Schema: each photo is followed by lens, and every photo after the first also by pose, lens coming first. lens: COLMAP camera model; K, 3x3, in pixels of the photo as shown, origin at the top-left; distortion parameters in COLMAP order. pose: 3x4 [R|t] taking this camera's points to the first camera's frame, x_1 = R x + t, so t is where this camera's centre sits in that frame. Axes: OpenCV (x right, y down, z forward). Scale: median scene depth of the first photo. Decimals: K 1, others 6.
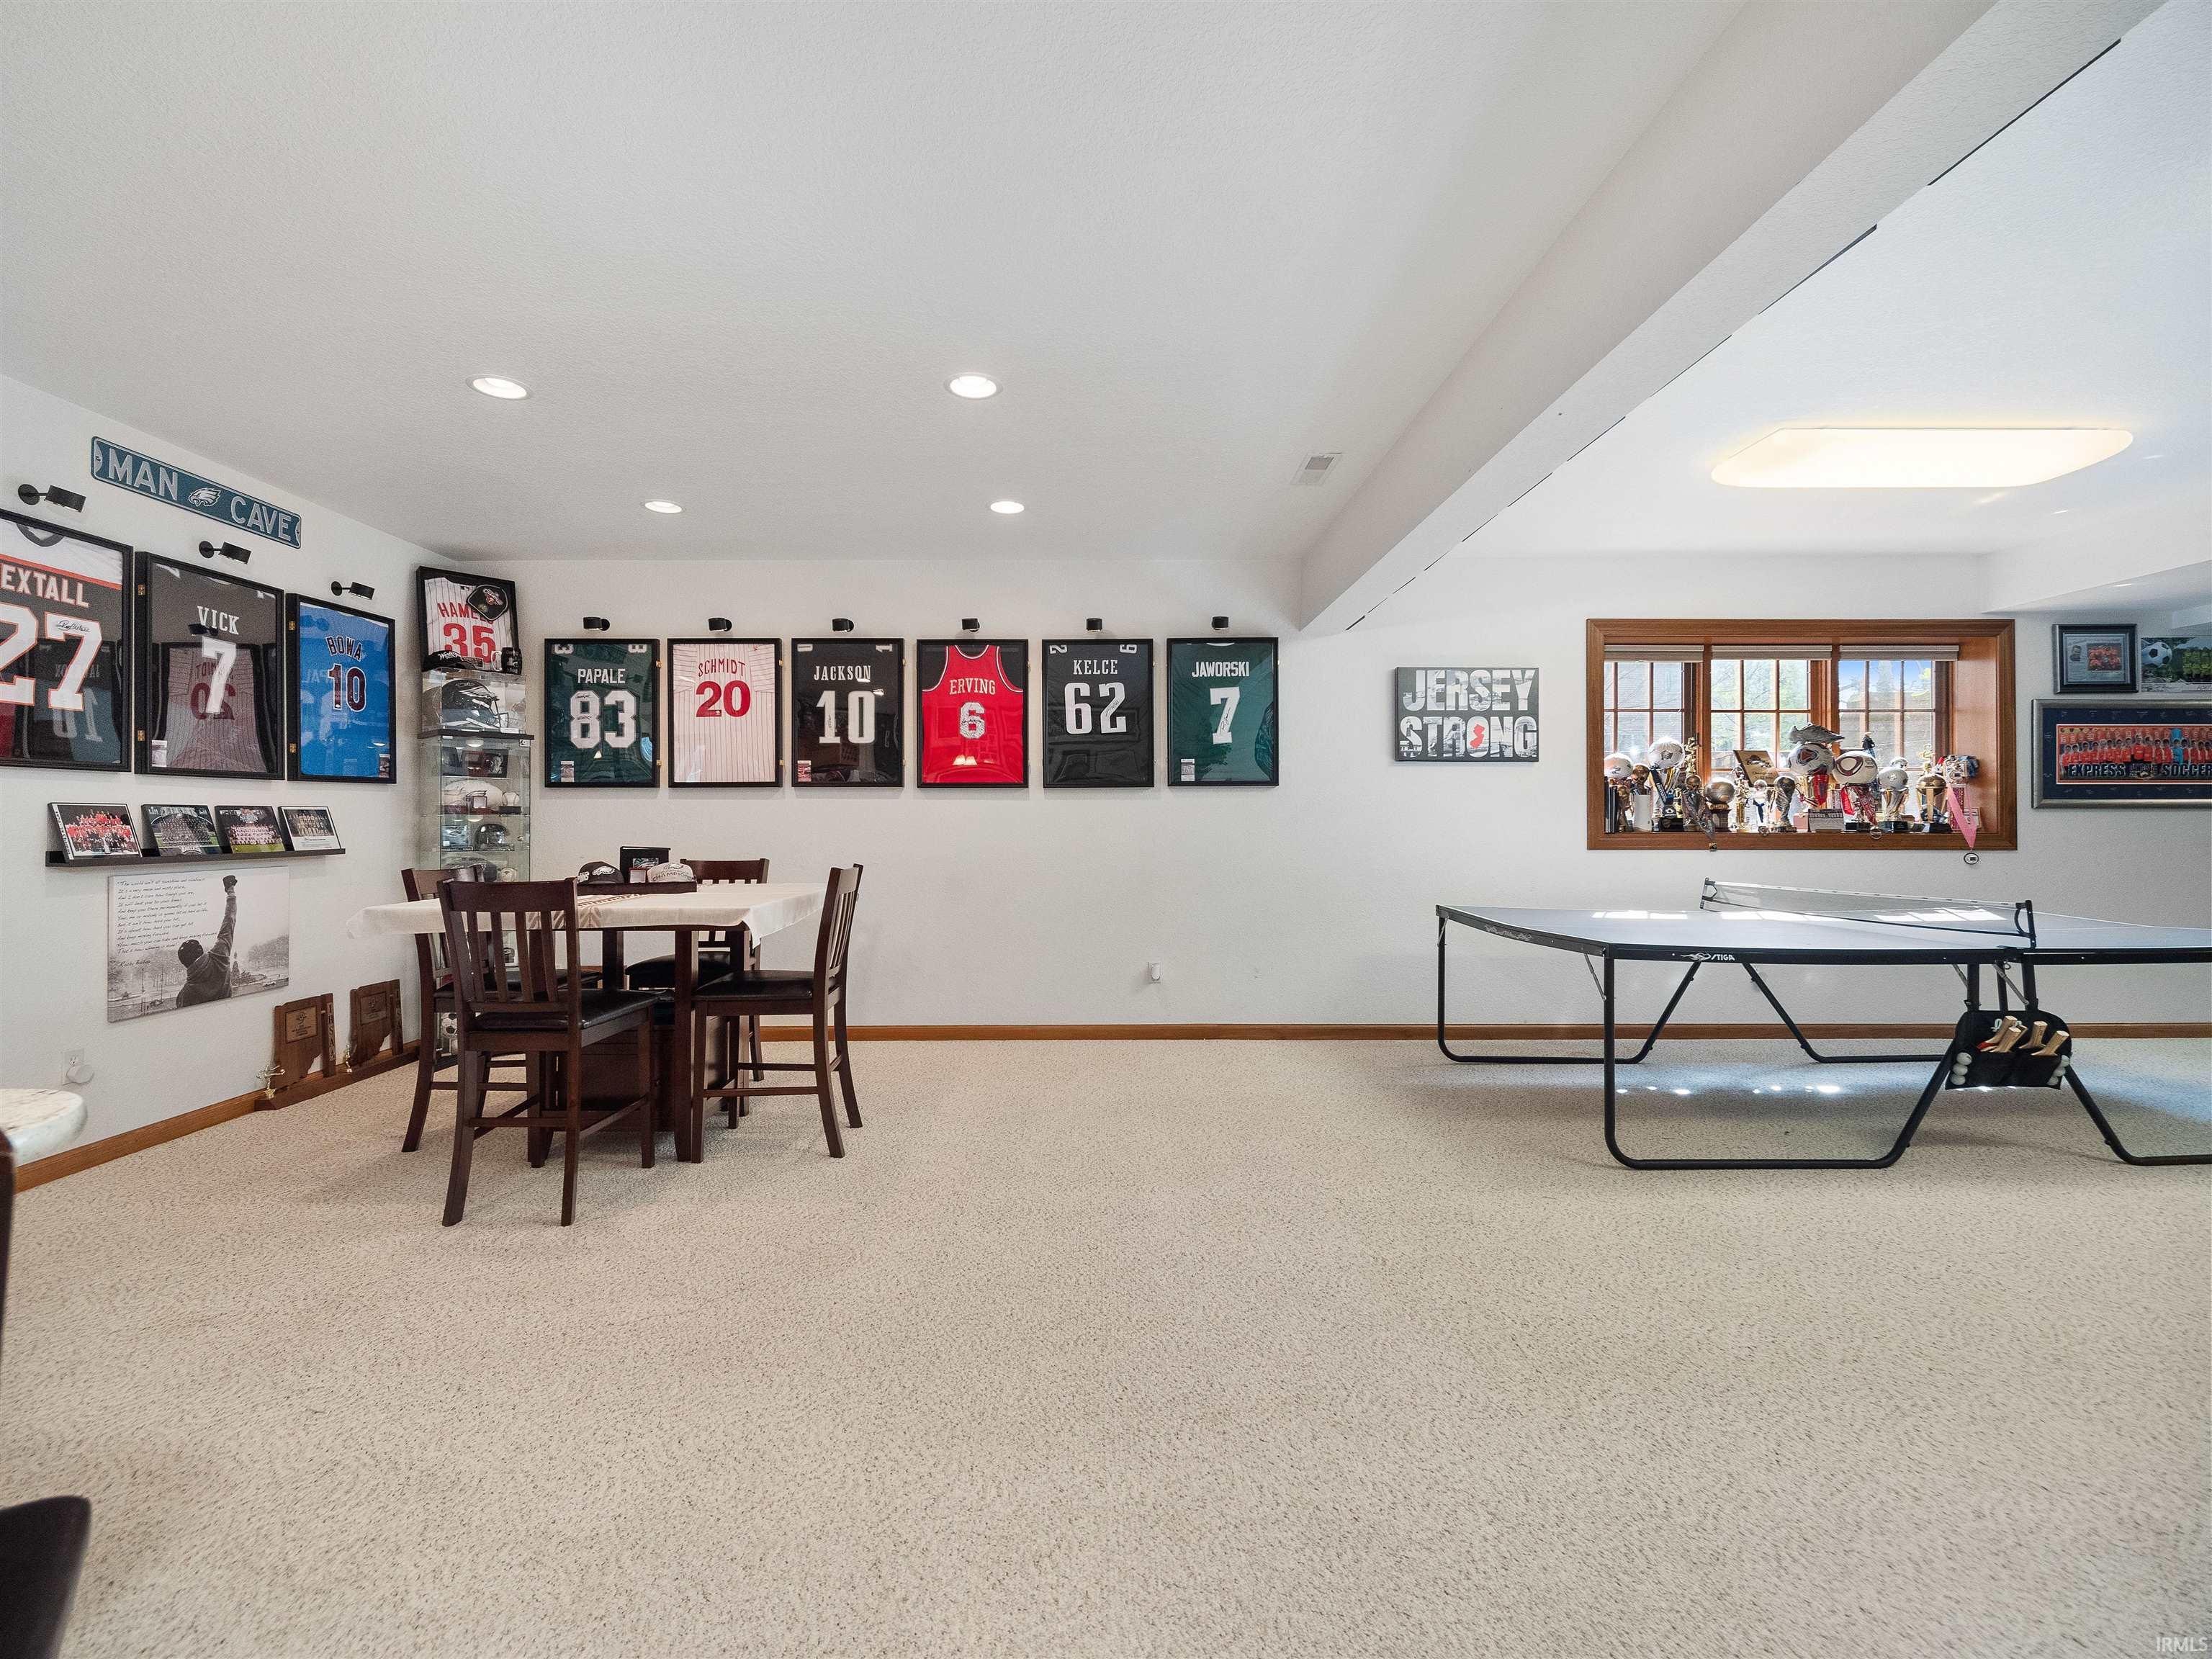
lens RADIAL K [[986.1, 0, 1103.0], [0, 986.1, 834.3], [0, 0, 1]] dist [0.013270, -0.008429]
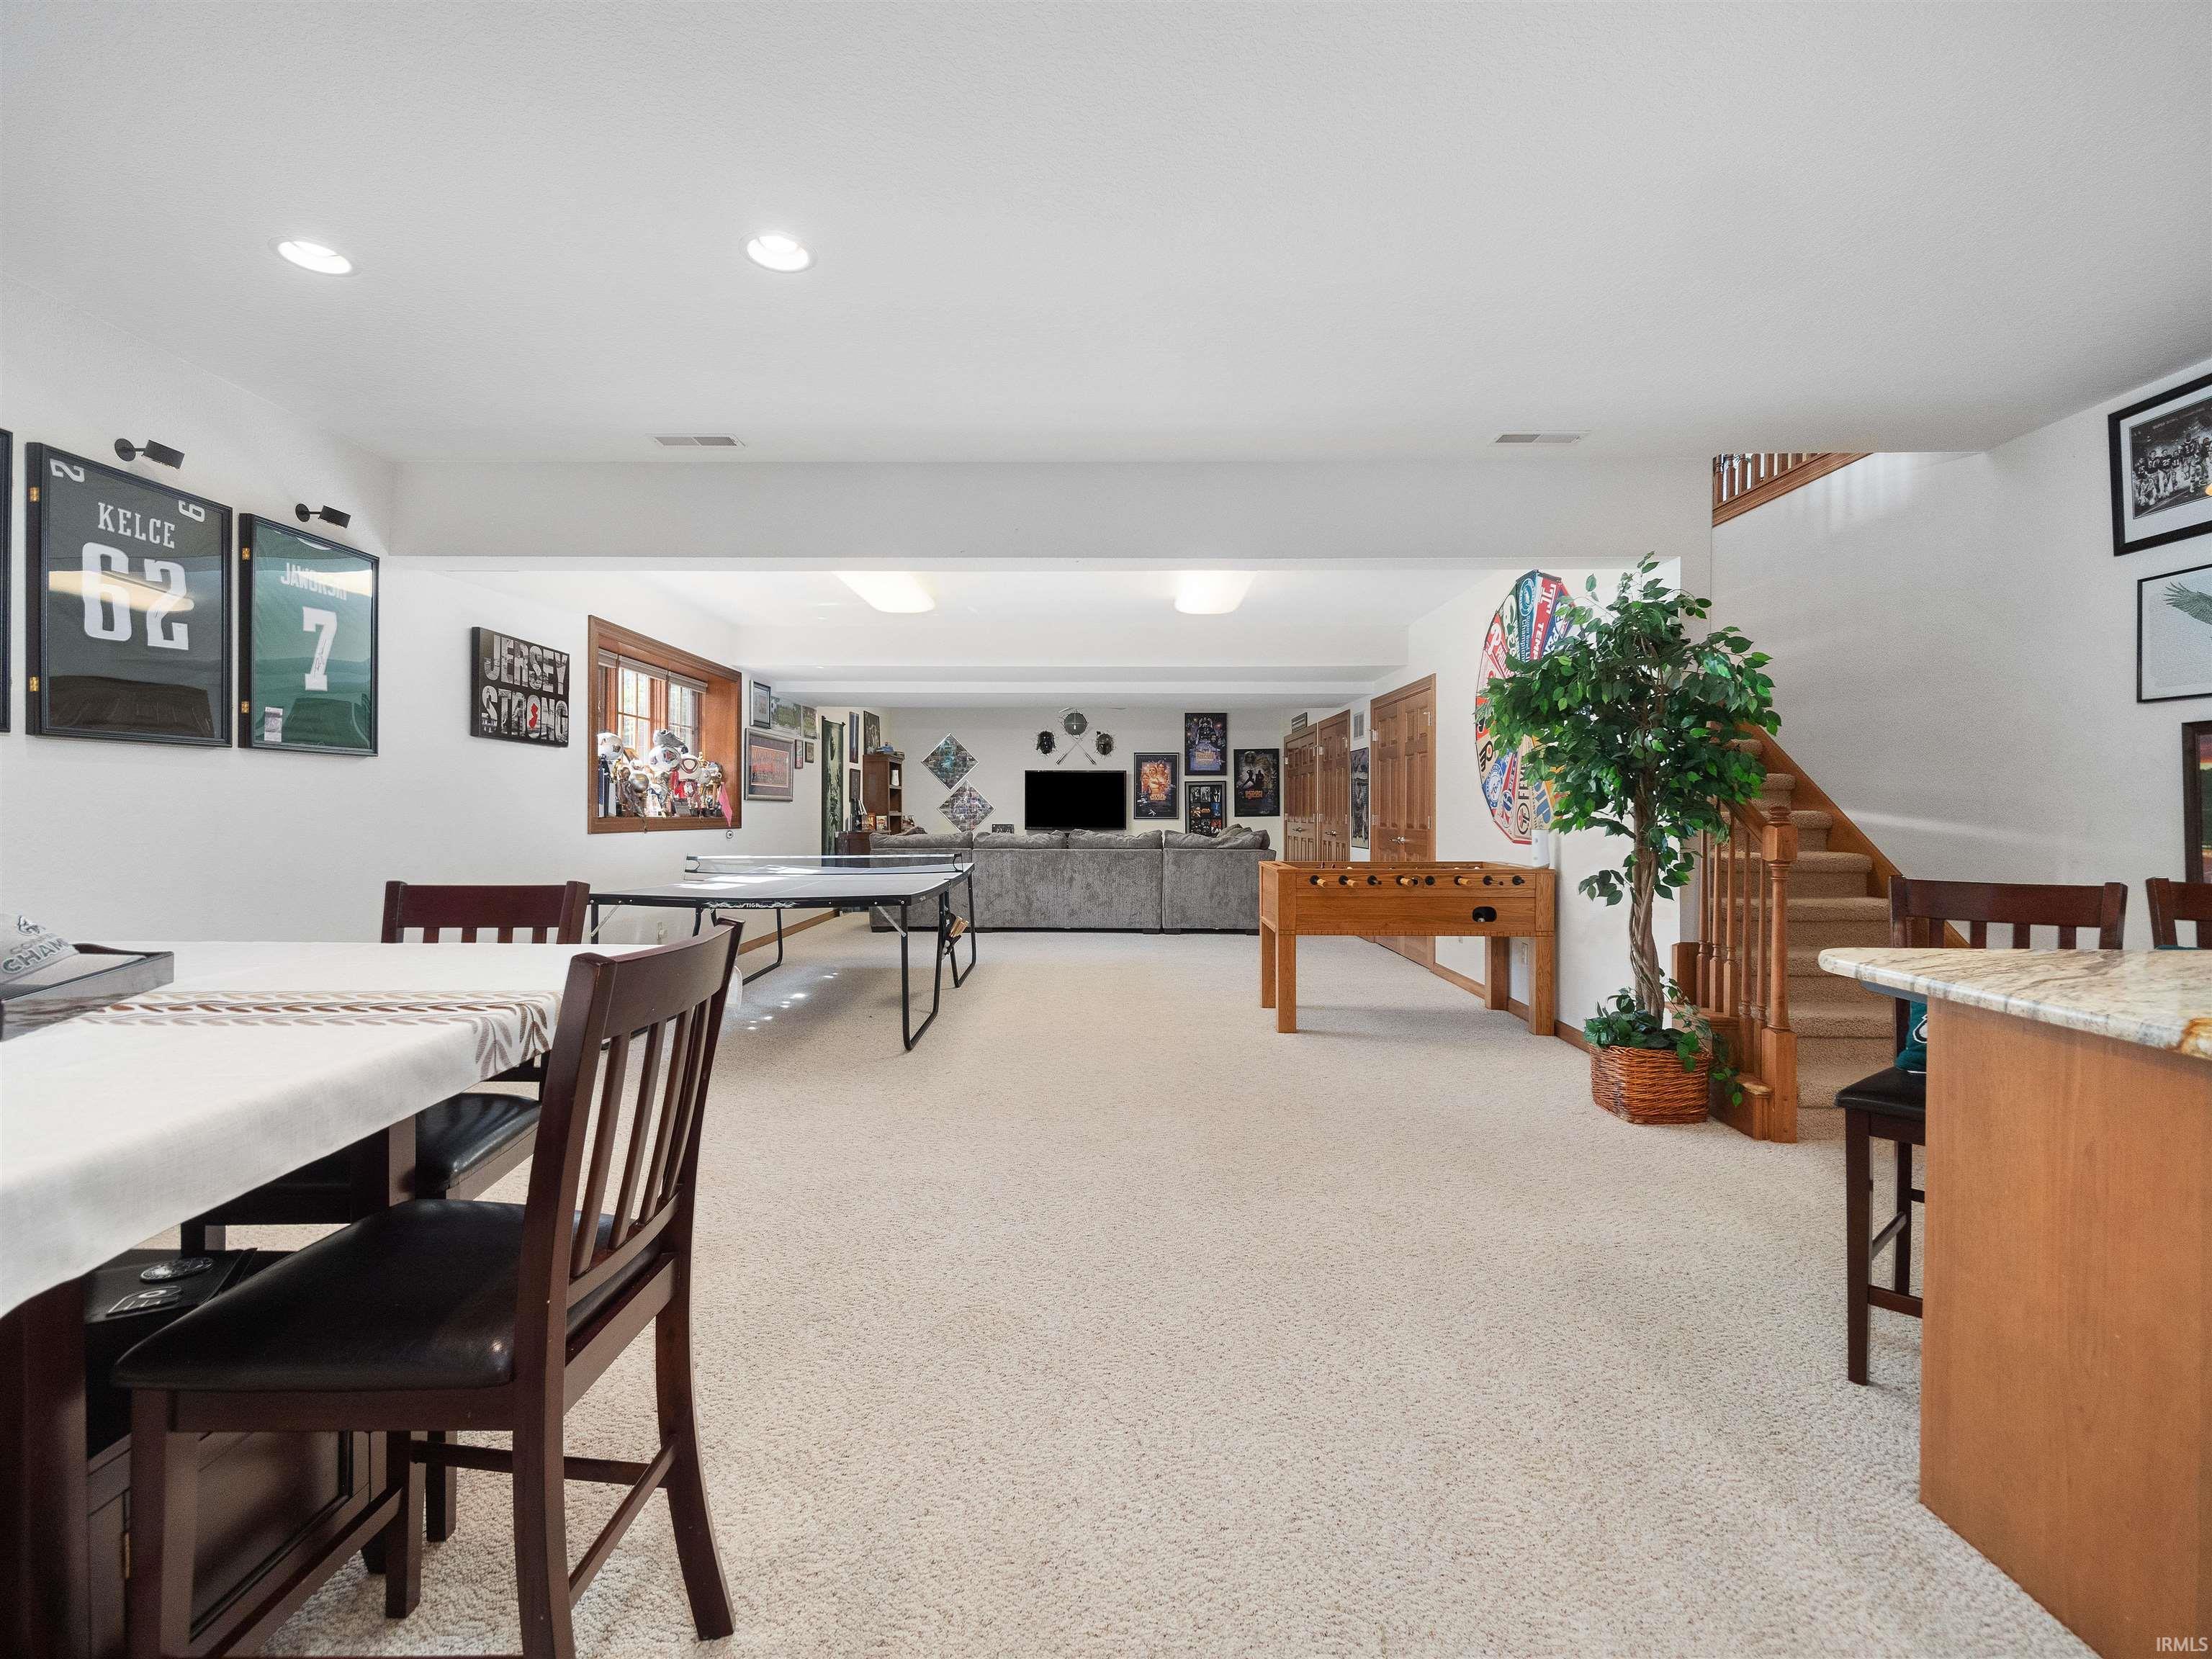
lens RADIAL K [[986.1, 0, 1101.4], [0, 986.1, 817.4], [0, 0, 1]] dist [0.013270, -0.008429]
pose [[0.008248, -0.005495, 0.999951, -0.568069], [-0.007666, 0.999955, 0.005559, -0.011093], [-0.999937, -0.007711, 0.008206, 0.445640]]
